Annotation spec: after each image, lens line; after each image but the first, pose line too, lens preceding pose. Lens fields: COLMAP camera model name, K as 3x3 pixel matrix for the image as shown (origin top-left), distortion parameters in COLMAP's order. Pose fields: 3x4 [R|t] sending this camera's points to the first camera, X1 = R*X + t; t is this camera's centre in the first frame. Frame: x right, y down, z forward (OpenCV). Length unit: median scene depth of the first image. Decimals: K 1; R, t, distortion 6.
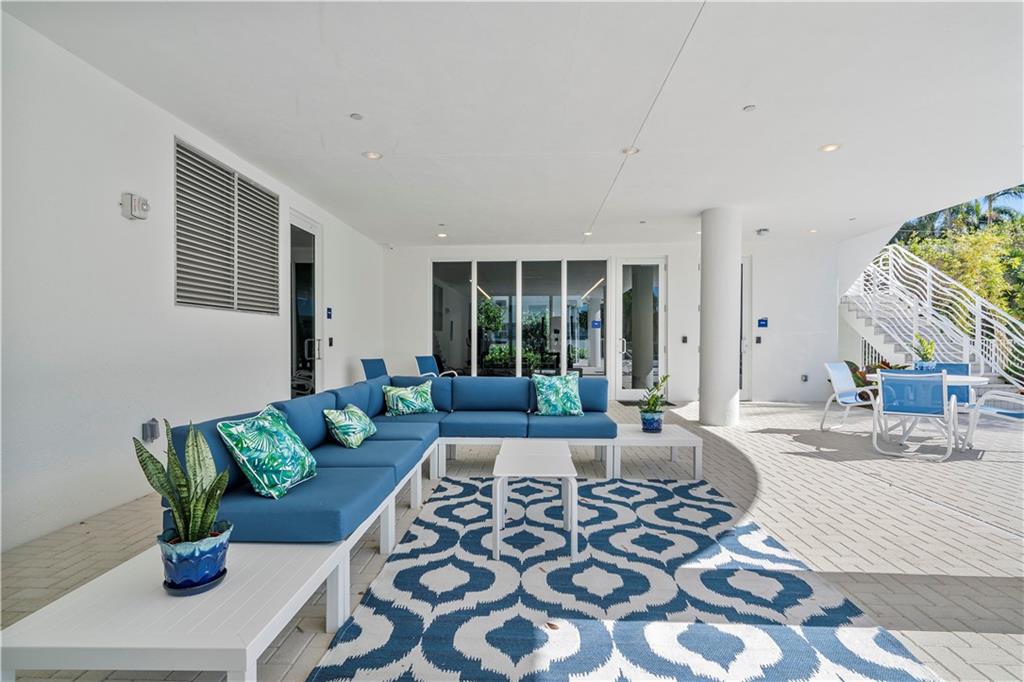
lens RADIAL K [[488.4, 0, 512.0], [0, 488.4, 341.0], [0, 0, 1]] dist [0.000123, 0.000018]
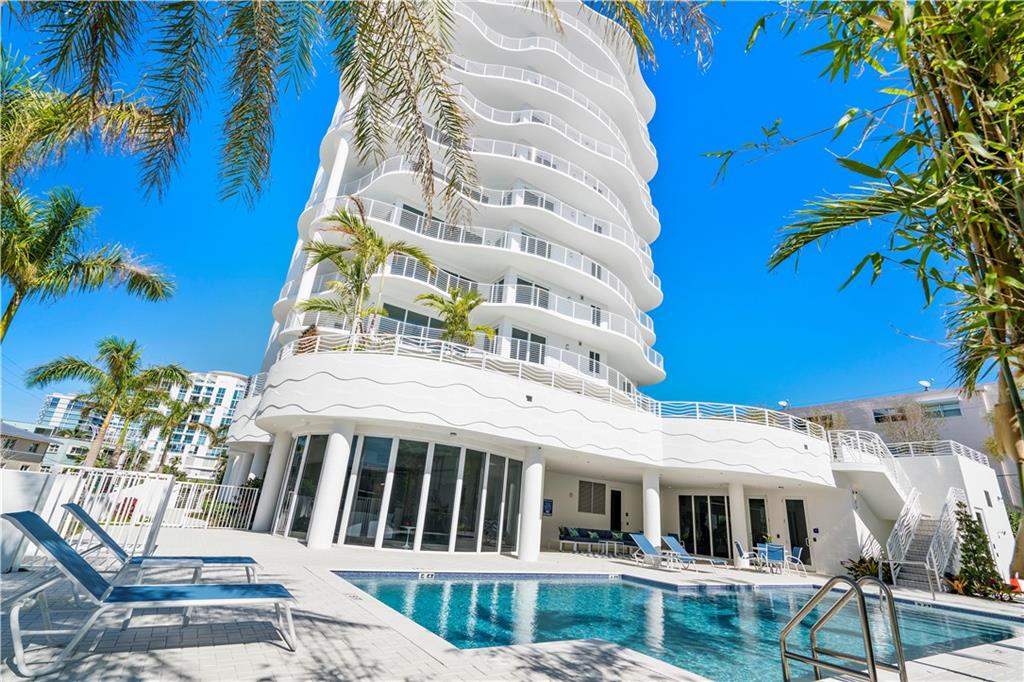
lens RADIAL K [[464.0, 0, 512.0], [0, 464.0, 341.0], [0, 0, 1]] dist [0.000314, 0.000056]
pose [[0.590816, -0.233554, -0.772262, 2.135367], [-0.083800, 0.934243, -0.346653, 0.001256], [0.802442, 0.269524, 0.532394, -1.837494]]
